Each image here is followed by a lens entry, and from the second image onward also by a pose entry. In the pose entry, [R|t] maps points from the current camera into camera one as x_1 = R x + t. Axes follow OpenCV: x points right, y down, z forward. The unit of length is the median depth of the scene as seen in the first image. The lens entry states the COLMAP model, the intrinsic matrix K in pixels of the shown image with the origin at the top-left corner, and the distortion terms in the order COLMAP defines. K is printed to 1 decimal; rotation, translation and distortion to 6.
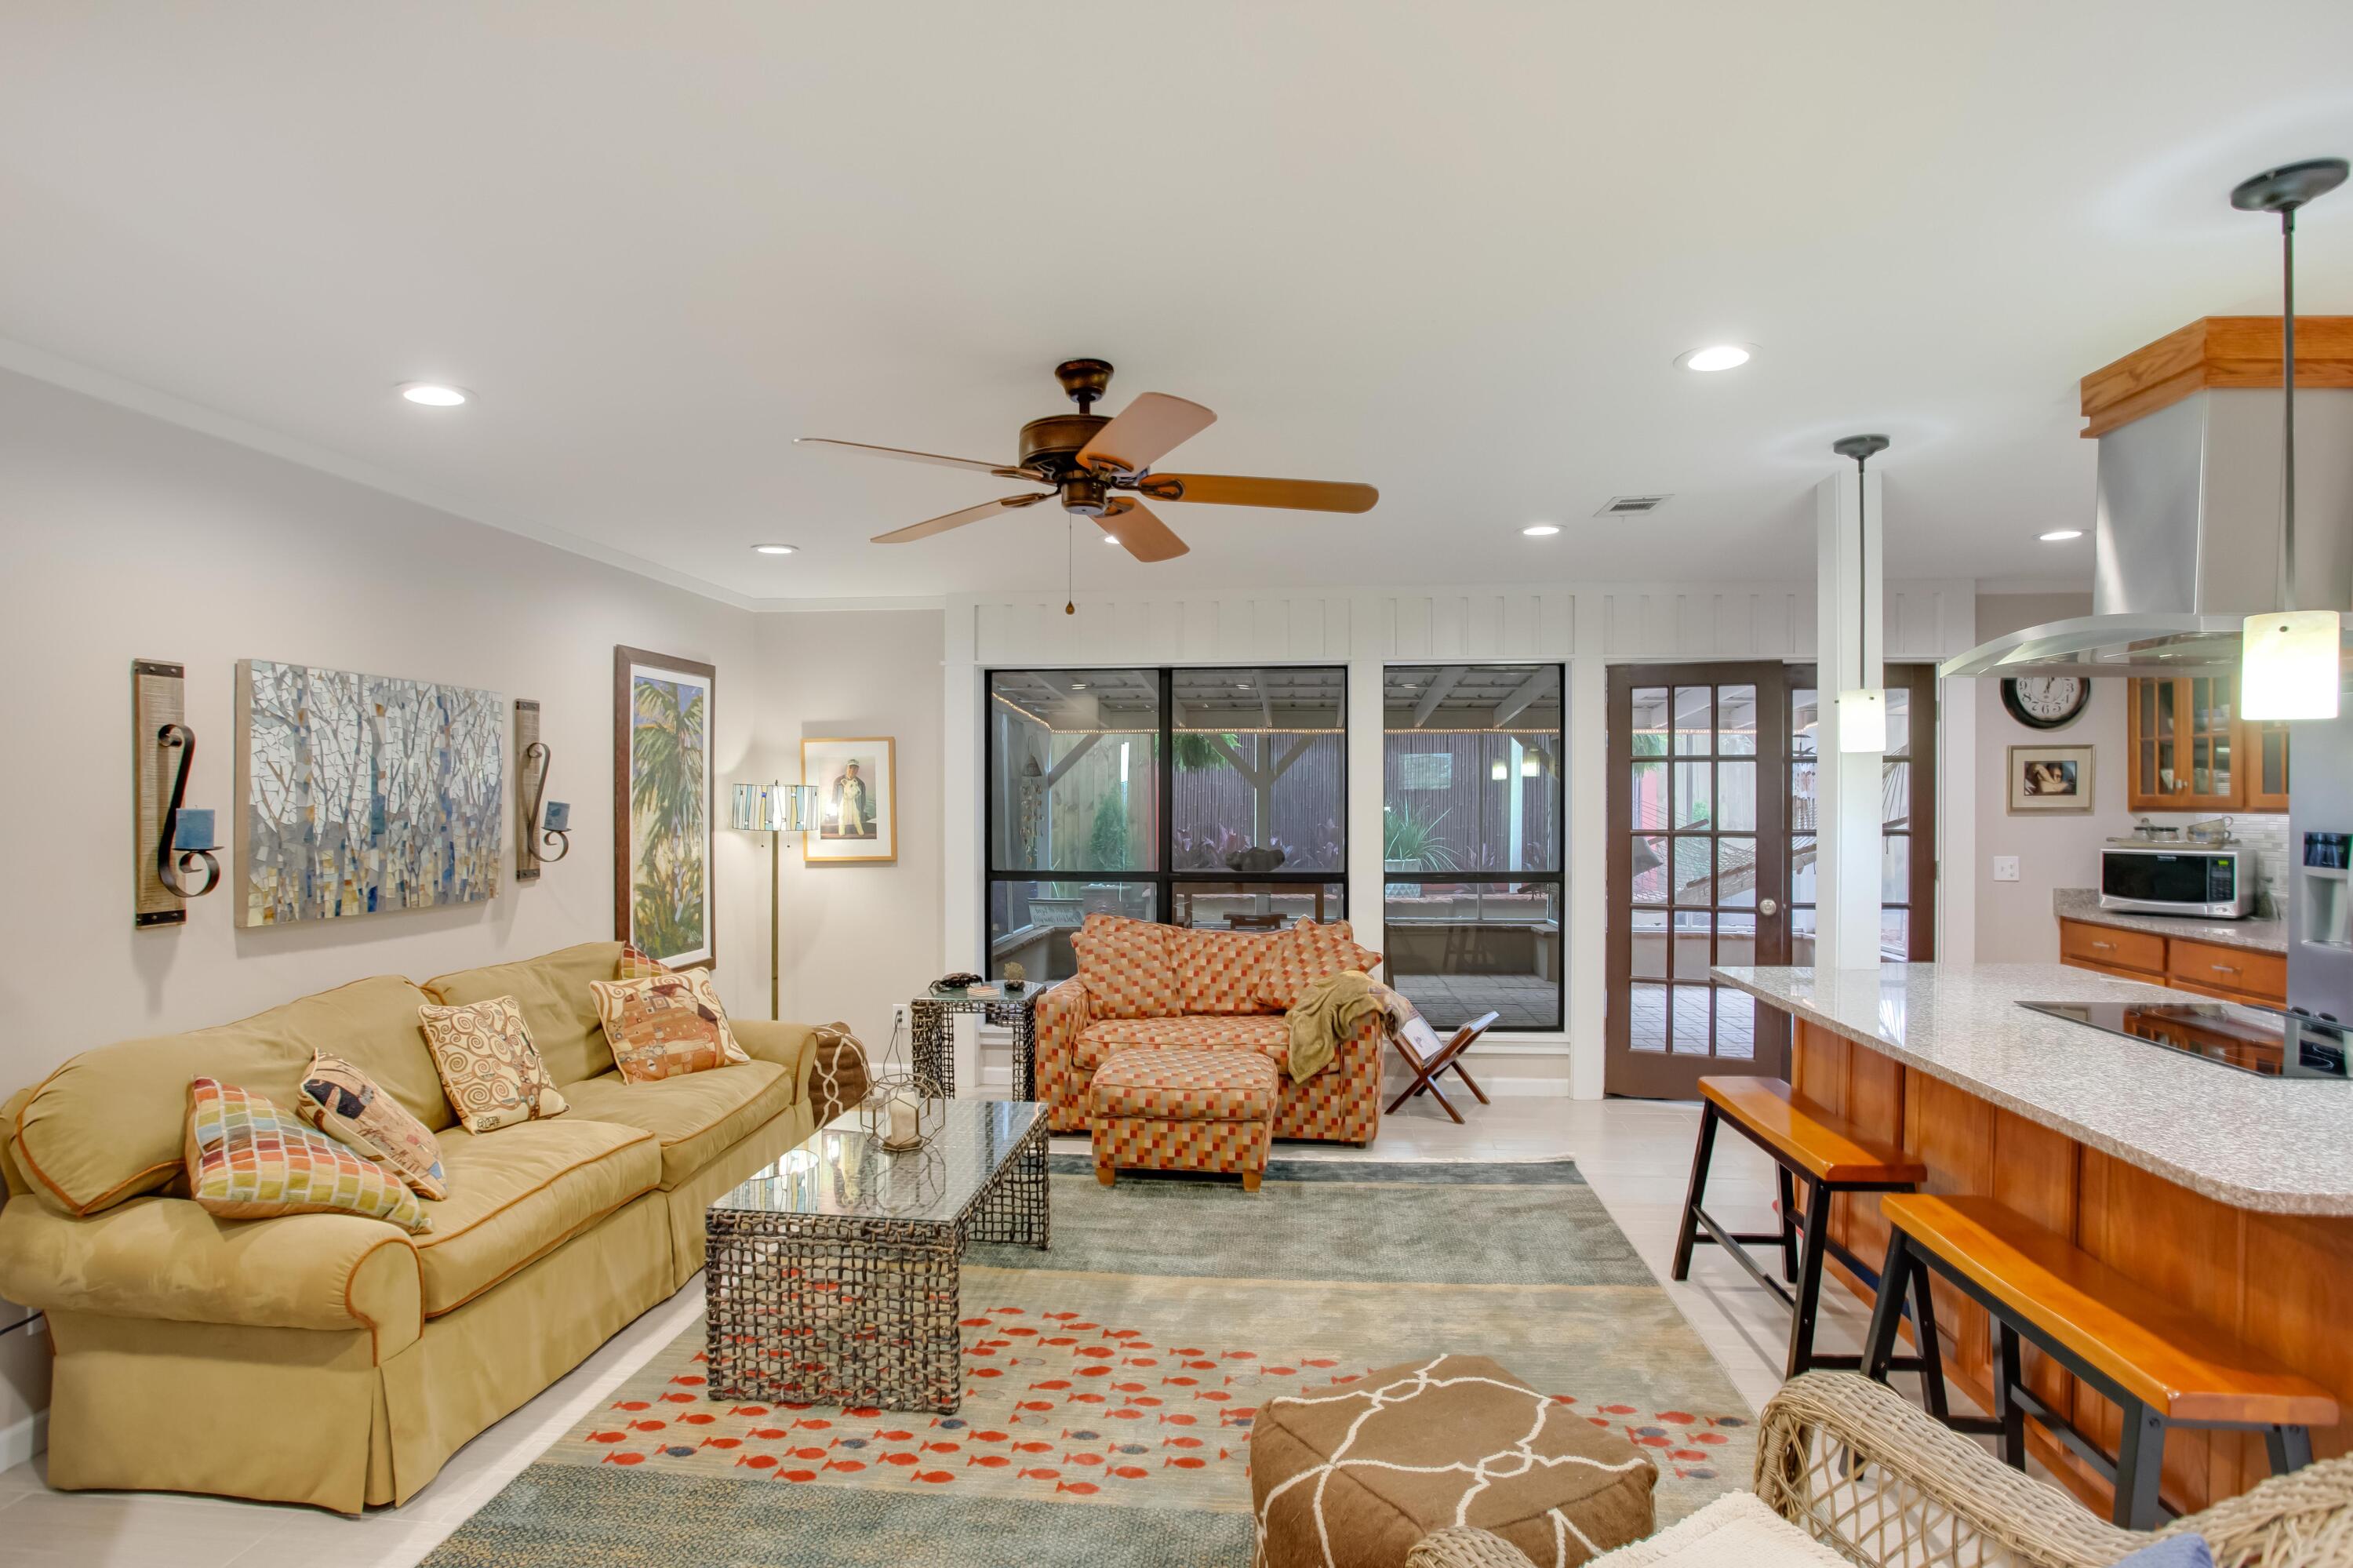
lens RADIAL K [[1202.0, 0, 1179.6], [0, 1202.0, 796.1], [0, 0, 1]] dist [-0.087039, 0.042755]
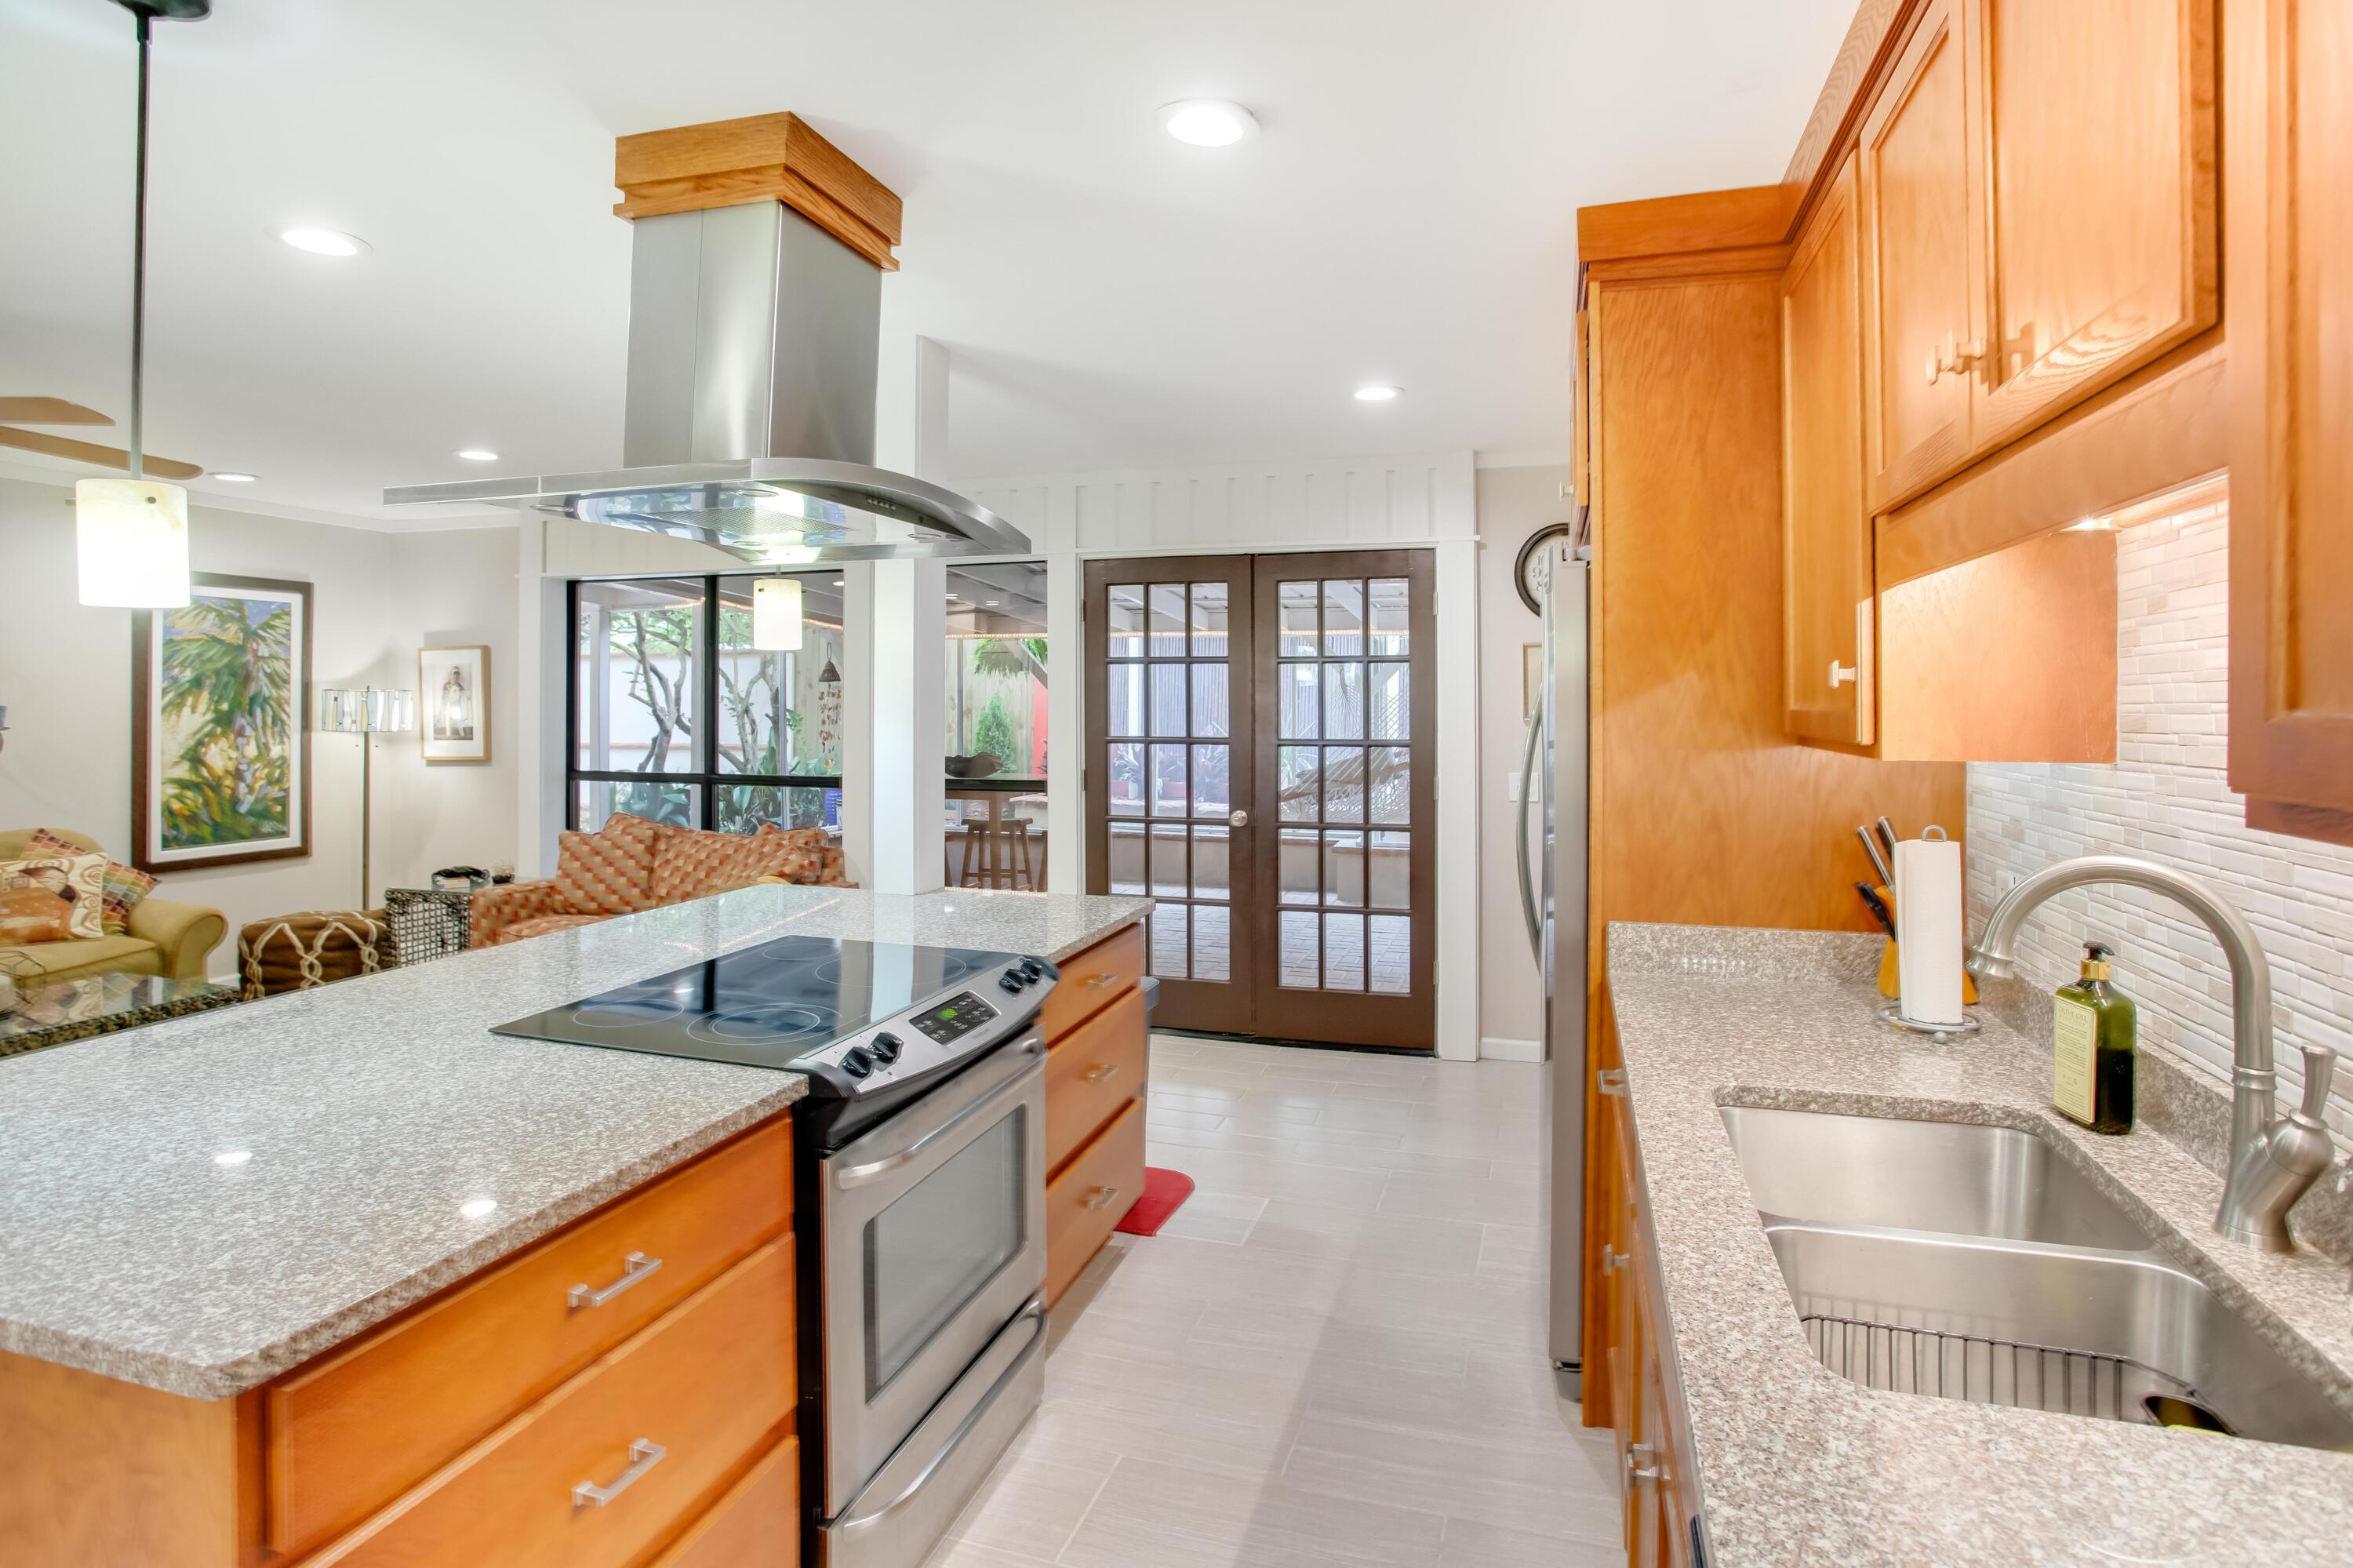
lens RADIAL K [[1180.3, 0, 1209.5], [0, 1180.3, 698.7], [0, 0, 1]] dist [-0.060518, 0.022712]
pose [[0.982641, 0.000994, -0.185513, 0.779437], [-0.001476, 0.999996, -0.002463, 0.000281], [0.185510, 0.002694, 0.982639, 0.128938]]
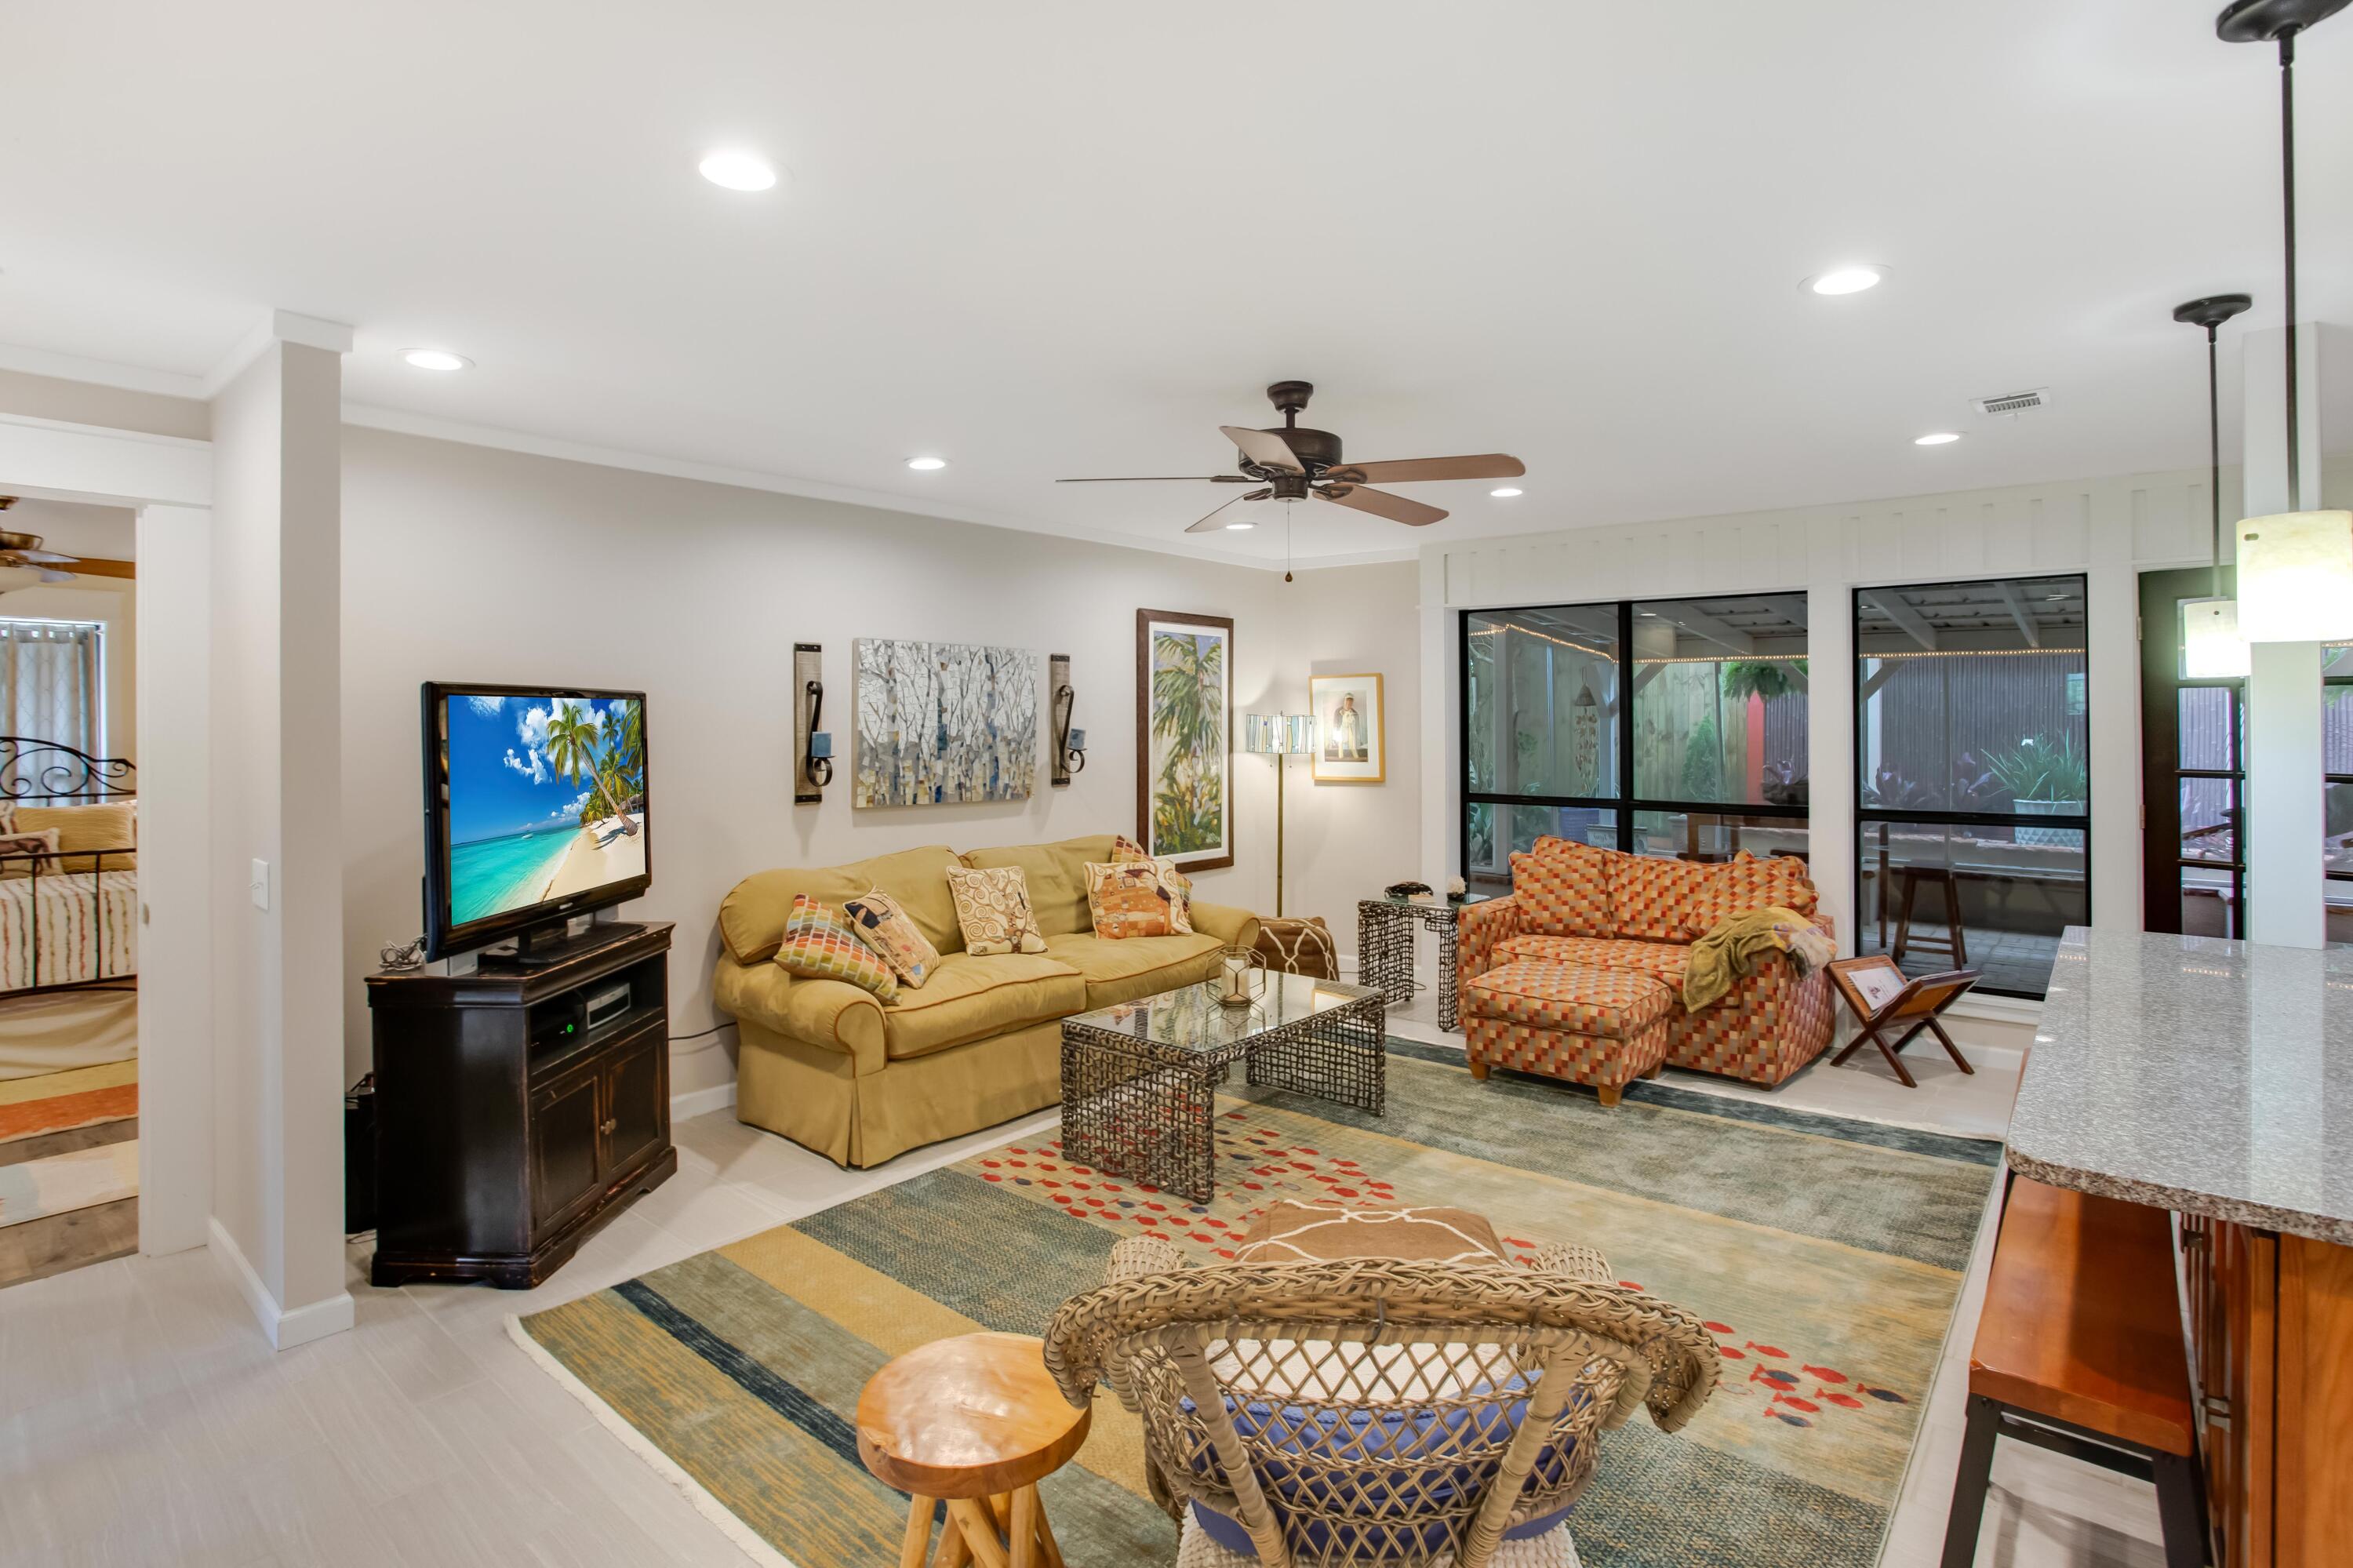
lens RADIAL K [[1181.6, 0, 1177.0], [0, 1181.6, 692.9], [0, 0, 1]] dist [-0.074102, 0.030693]
pose [[0.826617, -0.011469, -0.562649, 0.307063], [-0.002386, 0.999712, -0.023885, -0.003922], [0.562760, 0.021086, 0.826351, -0.054768]]
